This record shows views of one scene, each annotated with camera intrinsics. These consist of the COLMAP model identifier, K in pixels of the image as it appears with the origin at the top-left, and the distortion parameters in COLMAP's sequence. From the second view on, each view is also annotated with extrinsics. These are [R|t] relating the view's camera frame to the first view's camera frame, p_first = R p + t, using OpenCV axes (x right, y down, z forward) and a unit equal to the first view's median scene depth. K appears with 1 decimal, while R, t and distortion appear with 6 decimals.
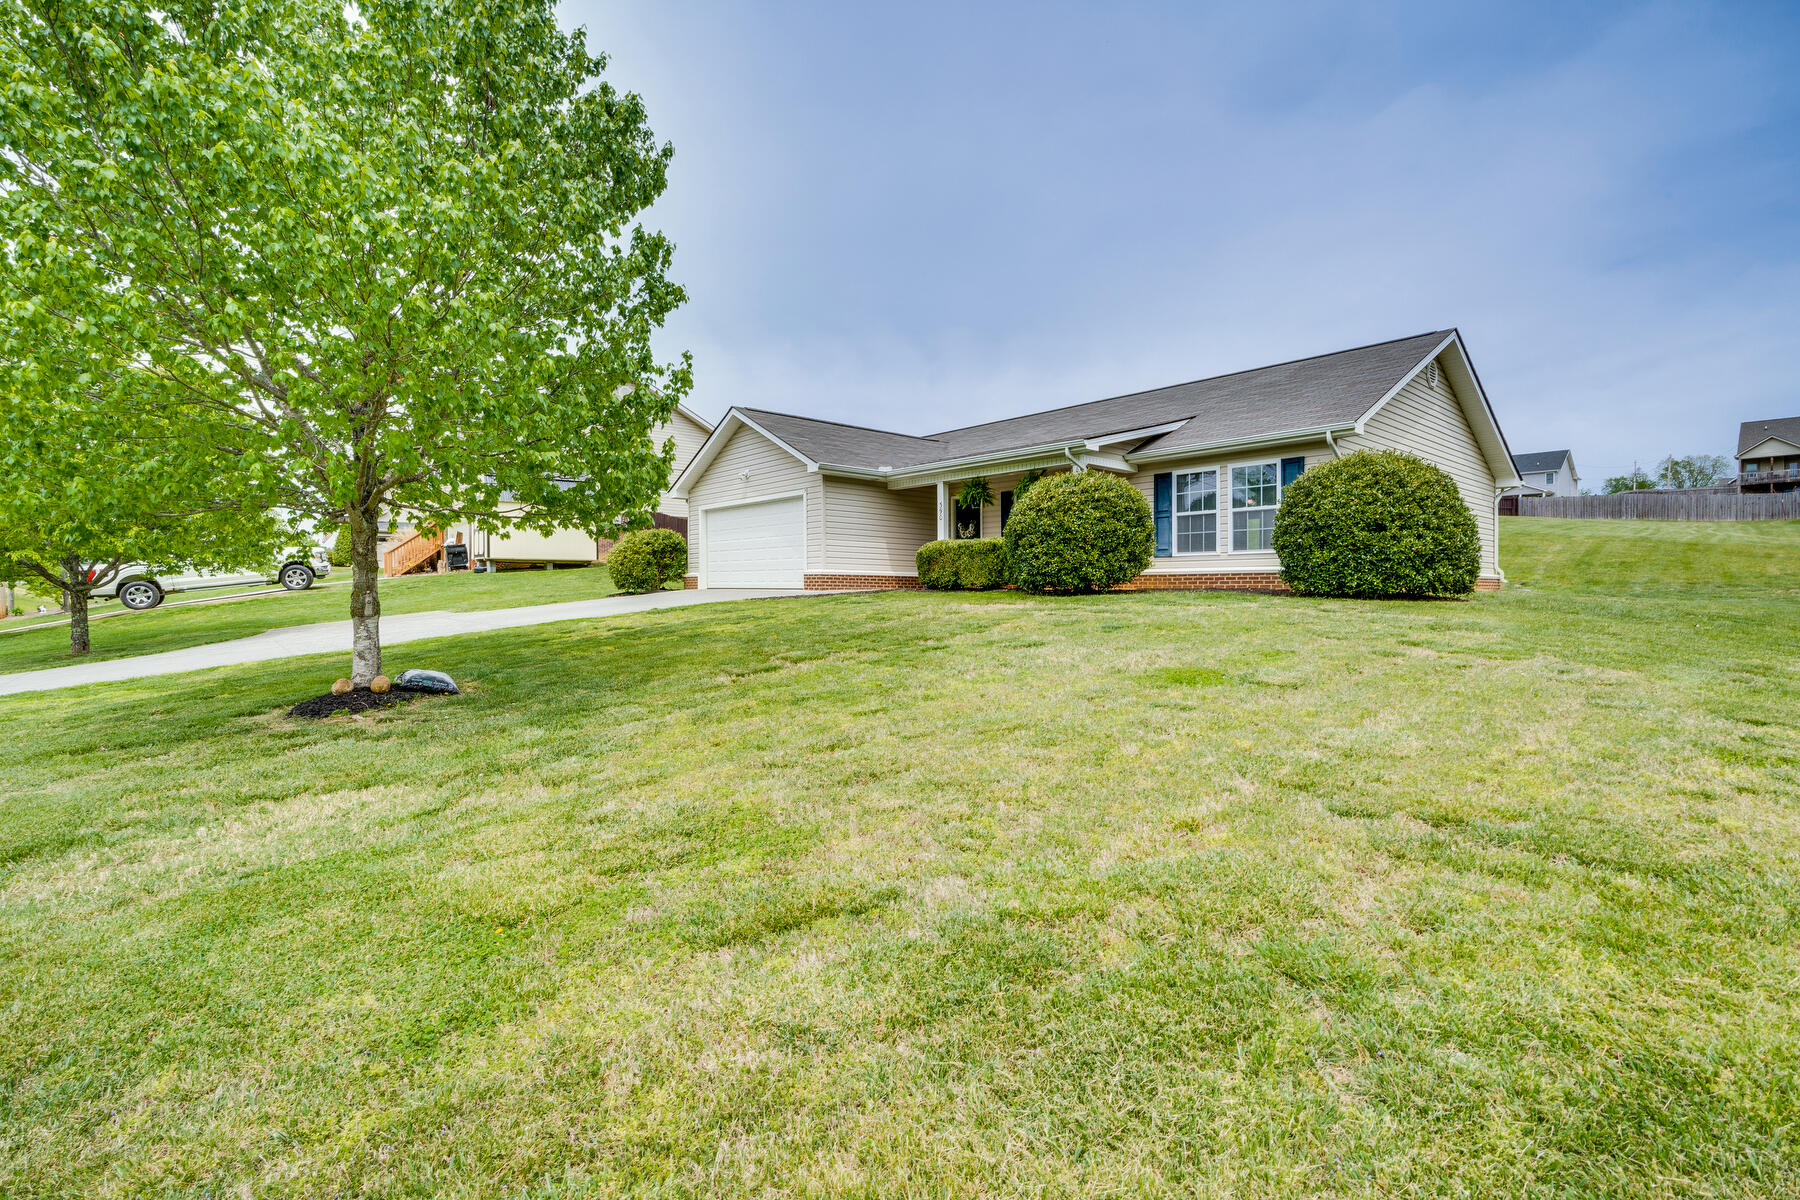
lens RADIAL K [[809.4, 0, 898.3], [0, 809.4, 586.6], [0, 0, 1]] dist [-0.000633, 0.000235]
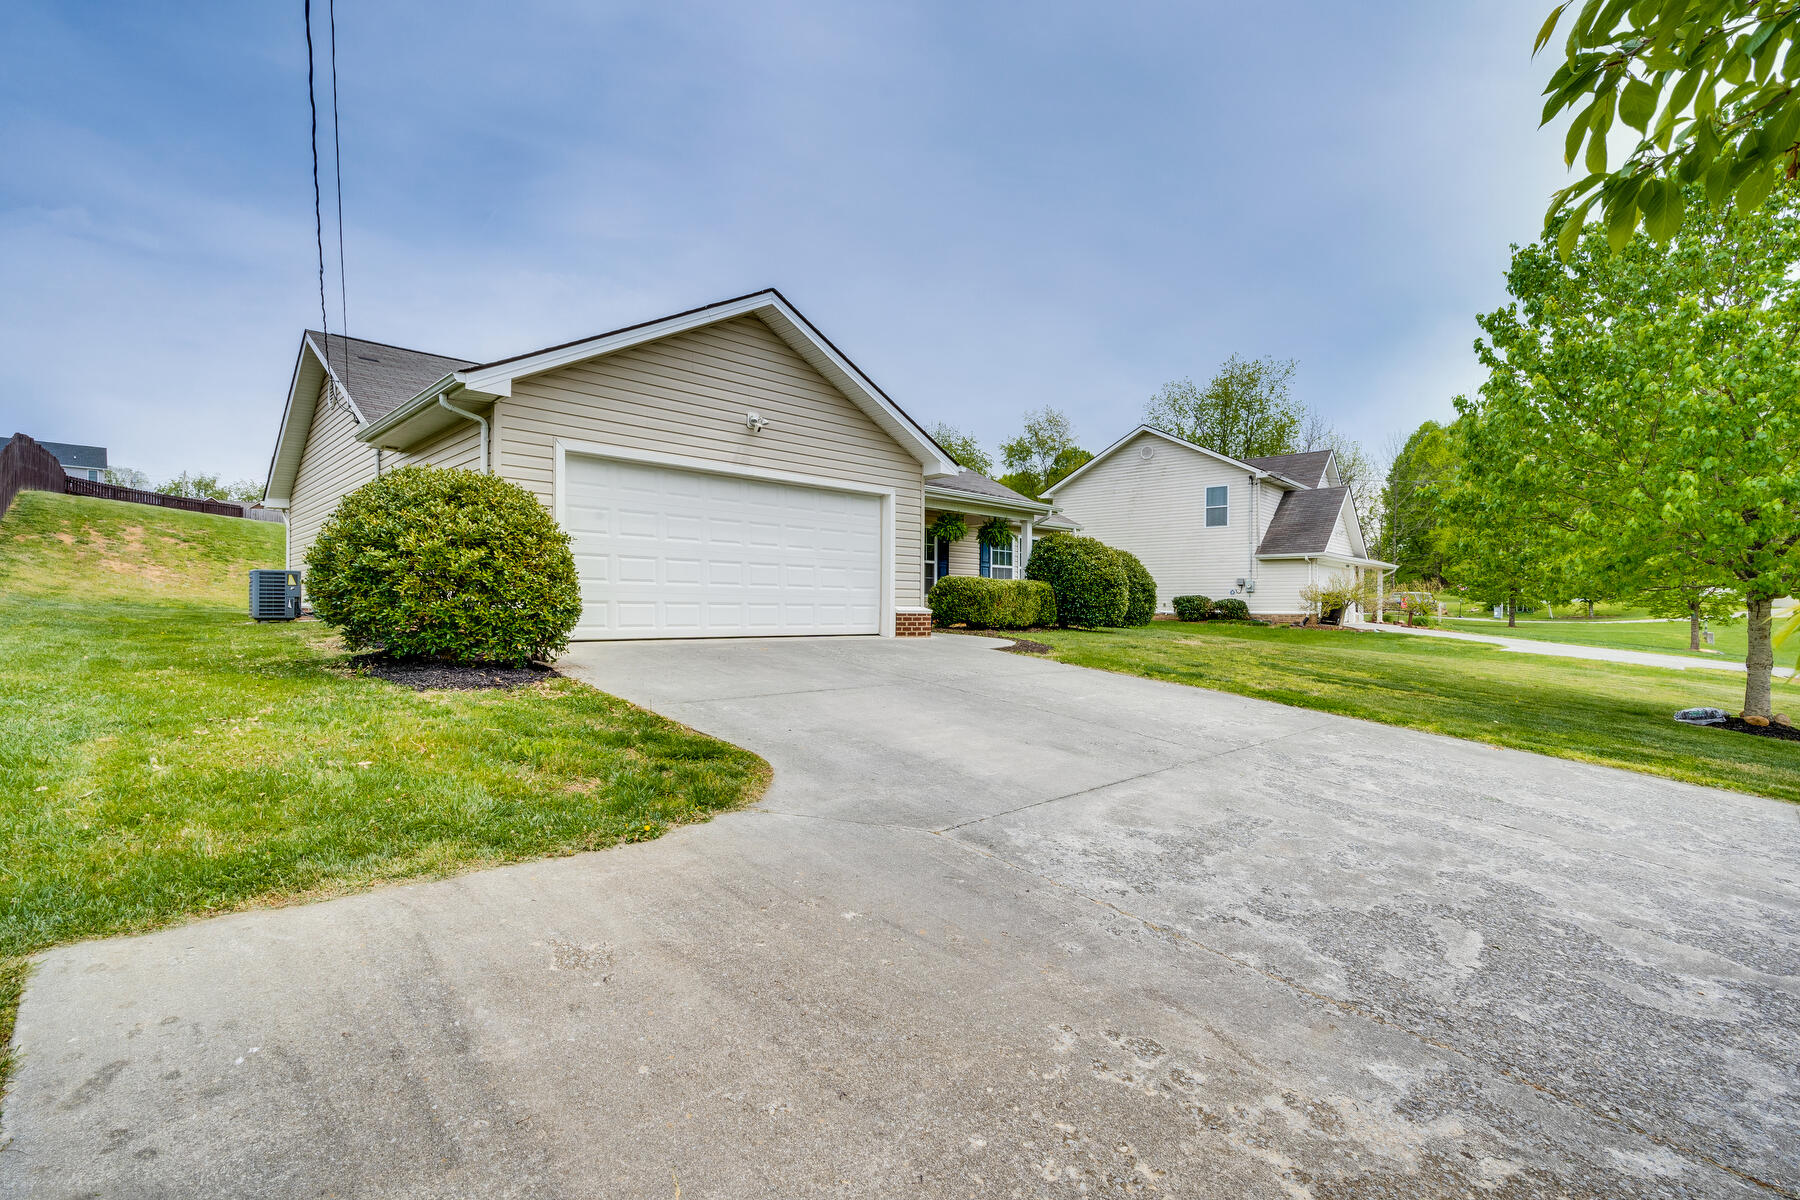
lens RADIAL K [[812.8, 0, 900.0], [0, 812.8, 600.0], [0, 0, 1]] dist [0.000063, 0.000050]
pose [[-0.036436, 0.013547, 0.999244, -0.814677], [-0.004185, 0.999897, -0.013708, -0.017238], [-0.999327, -0.004682, -0.036375, 1.047328]]
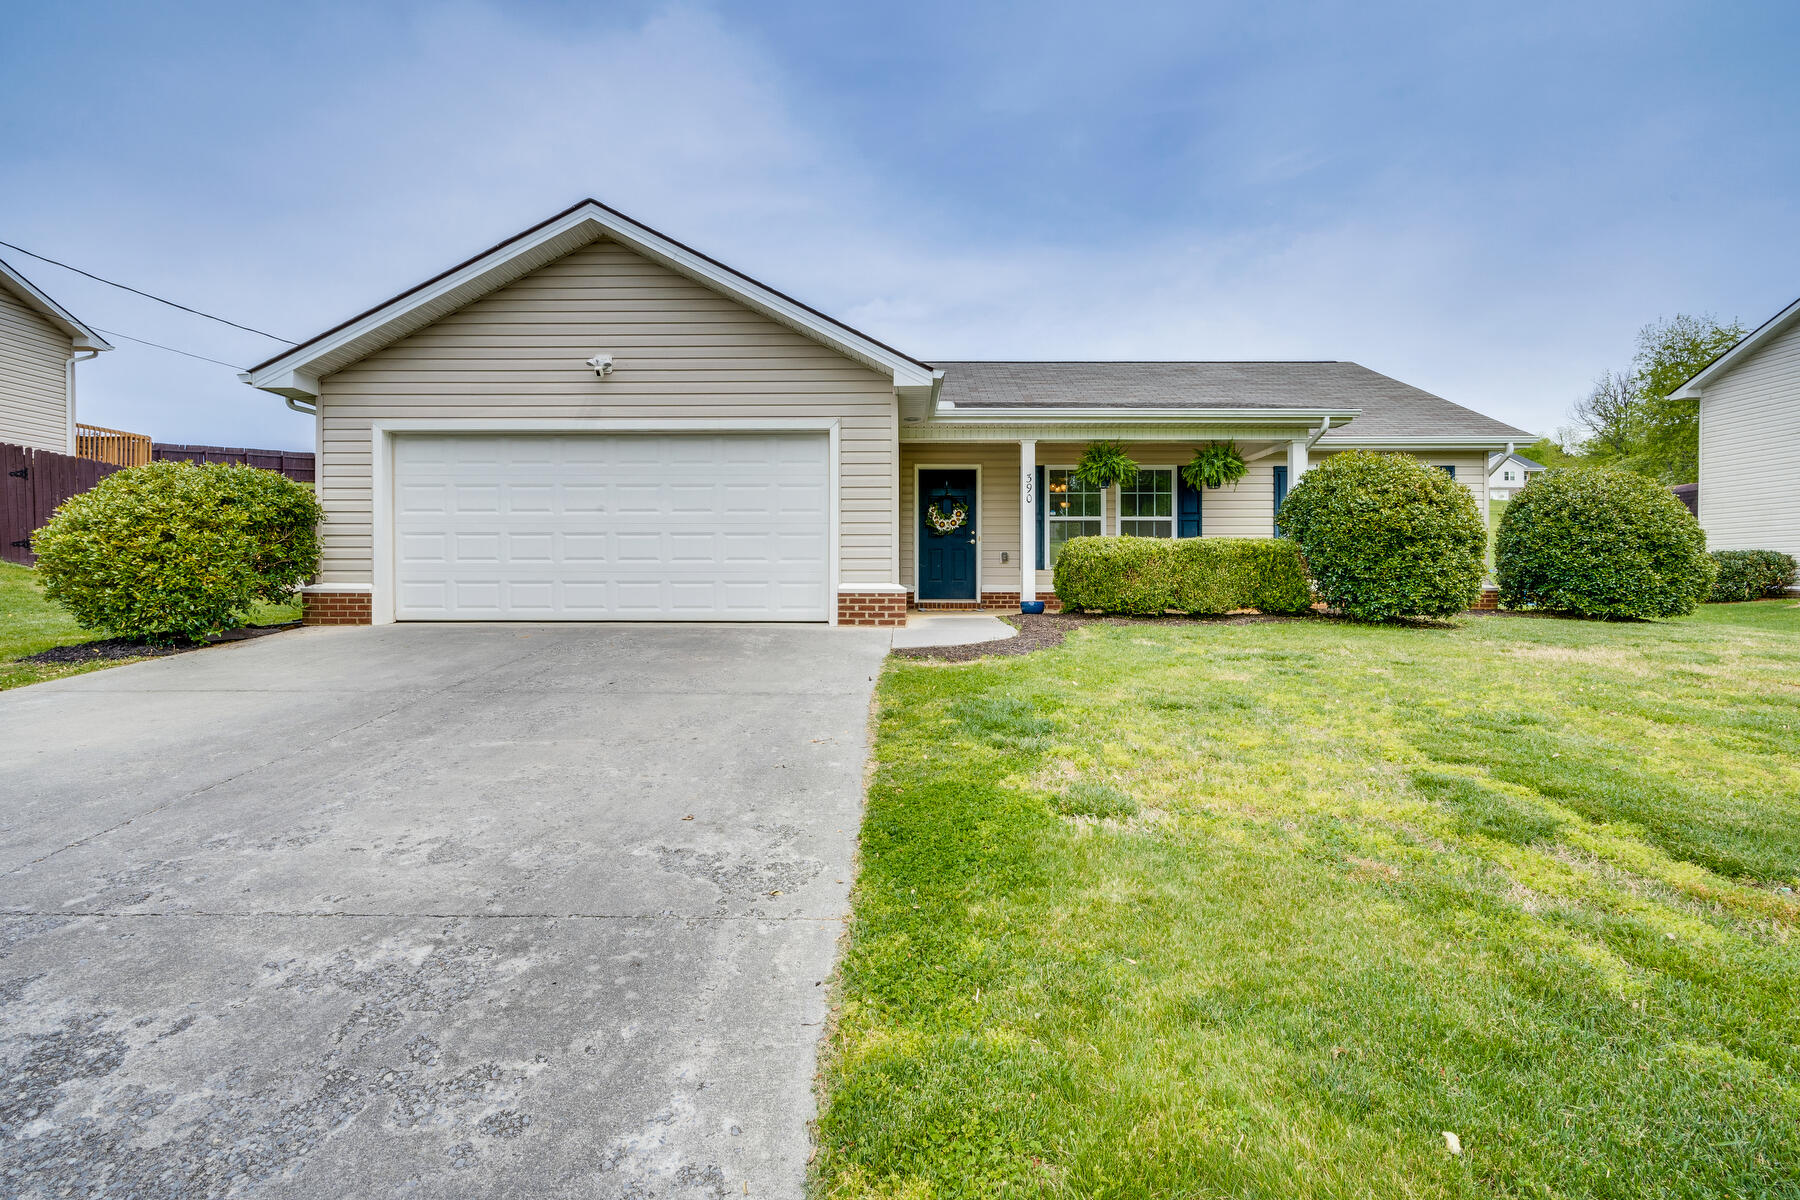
lens RADIAL K [[809.4, 0, 898.3], [0, 809.4, 586.6], [0, 0, 1]] dist [-0.000633, 0.000235]
pose [[0.674061, 0.005024, 0.738659, -0.459486], [0.000071, 0.999976, -0.006867, -0.015876], [-0.738676, 0.004682, 0.674045, 0.661854]]
